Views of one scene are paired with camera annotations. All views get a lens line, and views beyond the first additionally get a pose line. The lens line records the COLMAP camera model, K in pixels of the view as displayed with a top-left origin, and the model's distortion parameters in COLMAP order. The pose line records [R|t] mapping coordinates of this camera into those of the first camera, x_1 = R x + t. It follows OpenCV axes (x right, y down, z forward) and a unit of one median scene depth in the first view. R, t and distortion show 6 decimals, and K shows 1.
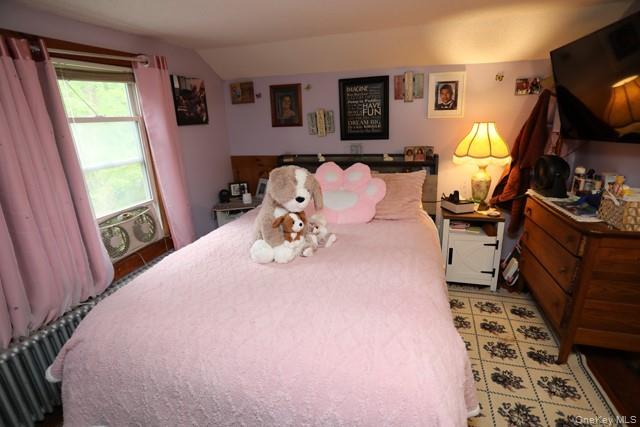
lens RADIAL K [[308.0, 0, 322.7], [0, 308.0, 211.7], [0, 0, 1]] dist [-0.070250, 0.027263]
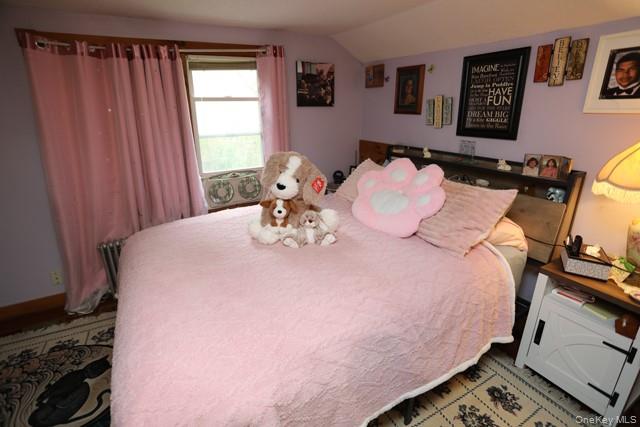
lens RADIAL K [[308.7, 0, 323.0], [0, 308.7, 211.6], [0, 0, 1]] dist [-0.069958, 0.029609]
pose [[0.724411, 0.254633, -0.640618, 0.400453], [-0.224729, 0.965745, 0.129740, -0.071795], [0.651710, 0.049980, 0.756820, 0.205347]]
